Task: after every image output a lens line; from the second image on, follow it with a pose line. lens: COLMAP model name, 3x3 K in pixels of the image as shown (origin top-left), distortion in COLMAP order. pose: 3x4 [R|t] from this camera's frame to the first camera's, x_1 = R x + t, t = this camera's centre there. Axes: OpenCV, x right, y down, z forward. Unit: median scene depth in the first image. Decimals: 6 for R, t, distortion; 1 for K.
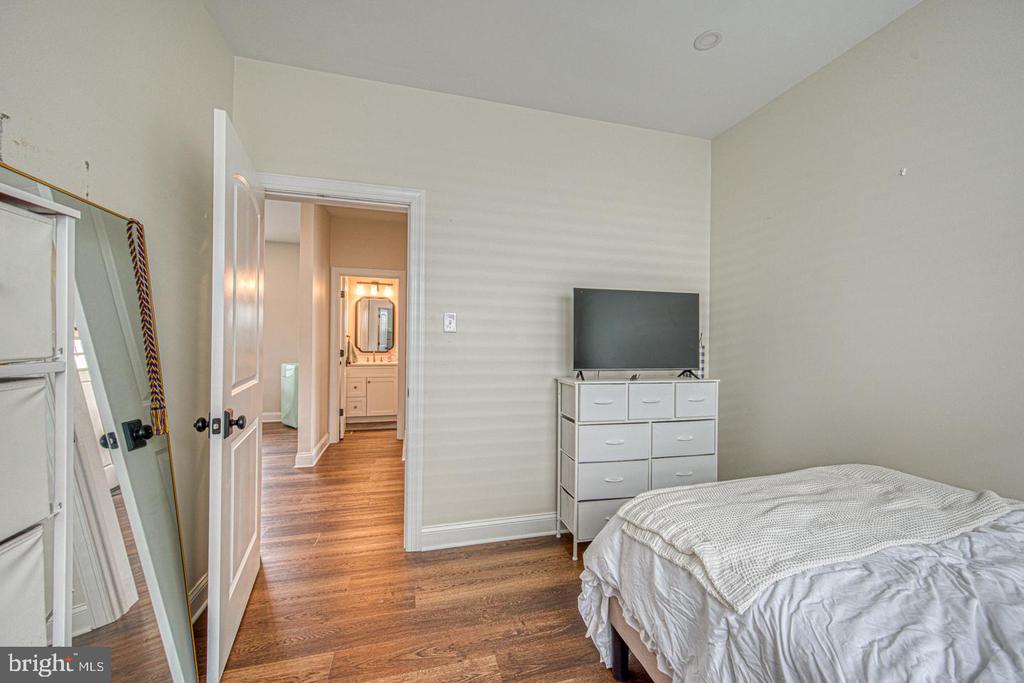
lens RADIAL K [[398.5, 0, 510.9], [0, 398.5, 338.7], [0, 0, 1]] dist [0.000970, 0.000037]
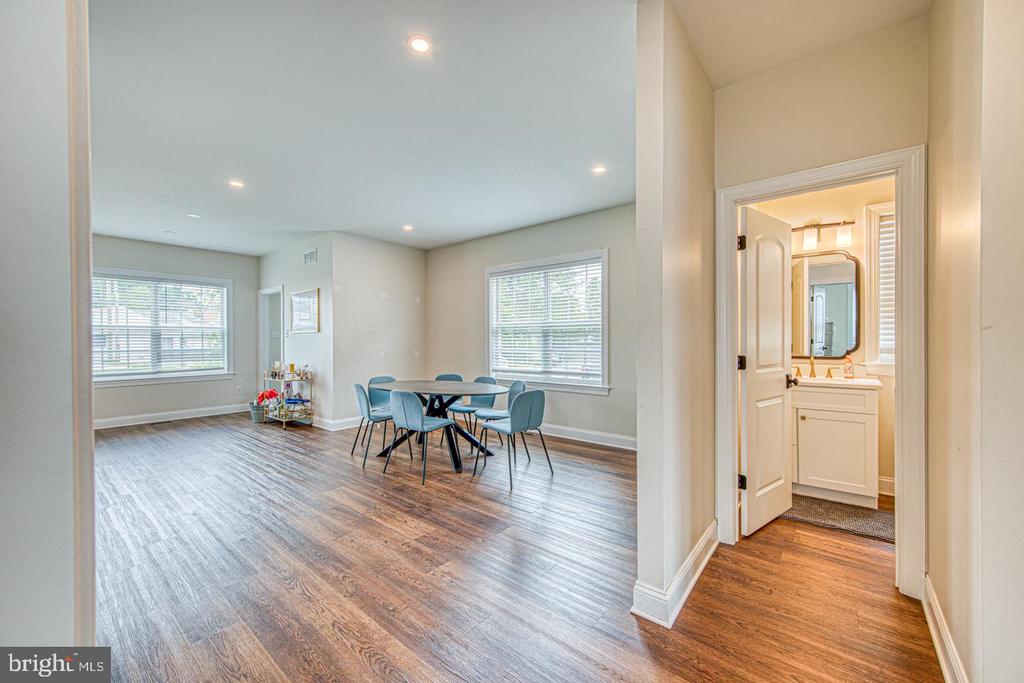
lens RADIAL K [[398.5, 0, 508.6], [0, 398.5, 339.0], [0, 0, 1]] dist [0.000970, 0.000037]
pose [[0.579858, -0.008453, -0.814674, -0.186073], [0.013899, 0.999903, -0.000482, 0.003156], [0.814599, -0.011044, 0.579919, 0.469255]]
